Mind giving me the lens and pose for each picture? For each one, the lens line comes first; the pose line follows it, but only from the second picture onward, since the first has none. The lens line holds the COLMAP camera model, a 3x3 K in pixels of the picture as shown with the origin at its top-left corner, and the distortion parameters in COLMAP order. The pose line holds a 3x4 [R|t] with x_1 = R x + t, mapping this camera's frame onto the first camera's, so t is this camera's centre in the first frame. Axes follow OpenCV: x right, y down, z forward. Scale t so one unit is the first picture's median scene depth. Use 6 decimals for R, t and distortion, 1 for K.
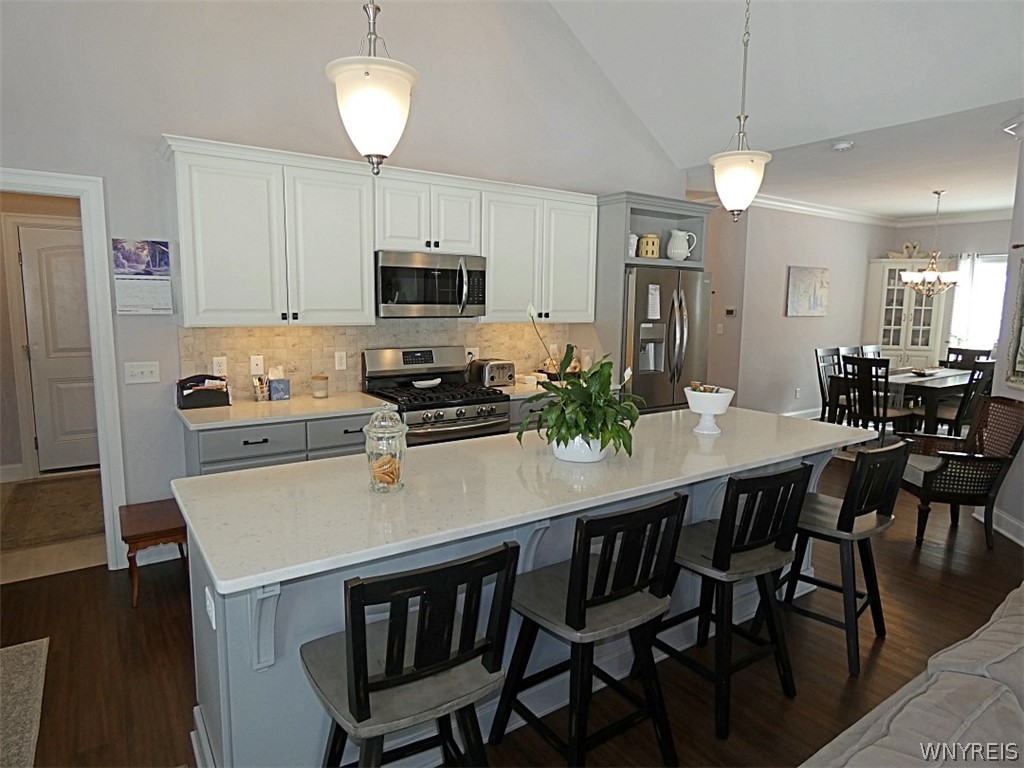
lens RADIAL K [[618.9, 0, 512.3], [0, 618.9, 382.2], [0, 0, 1]] dist [0.000435, -0.002353]
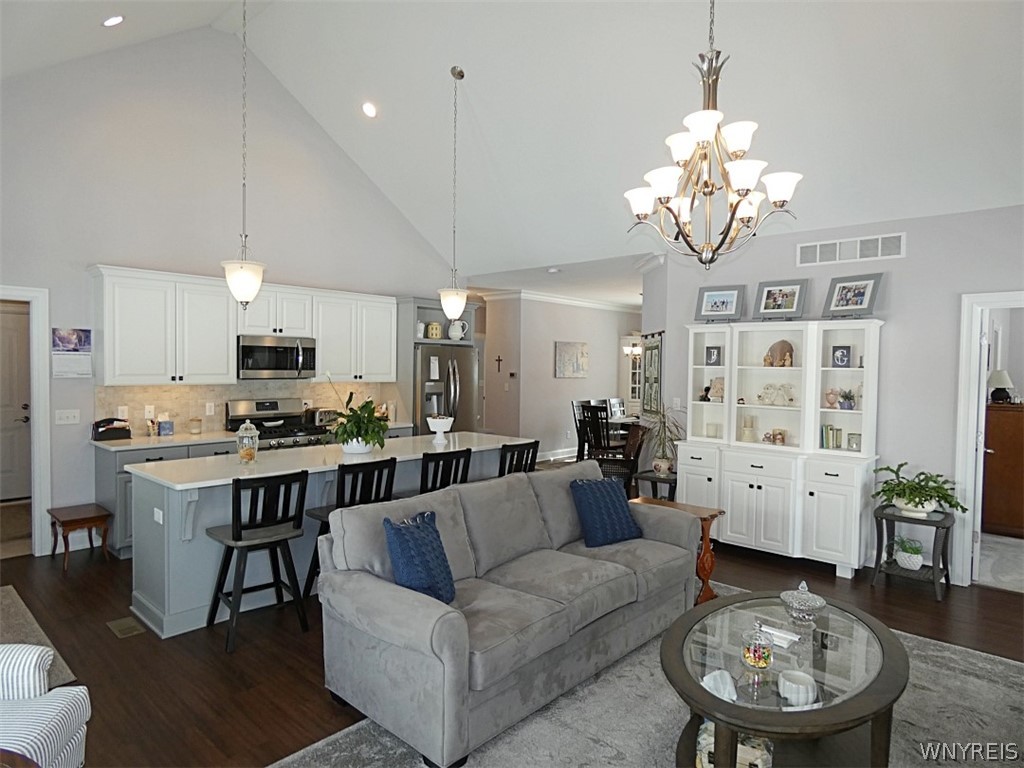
lens RADIAL K [[618.9, 0, 513.0], [0, 618.9, 385.9], [0, 0, 1]] dist [0.000435, -0.002353]
pose [[0.975411, -0.007172, 0.220276, 0.096321], [0.028201, 0.995316, -0.092469, 0.066270], [-0.218581, 0.096408, 0.971045, -0.572991]]
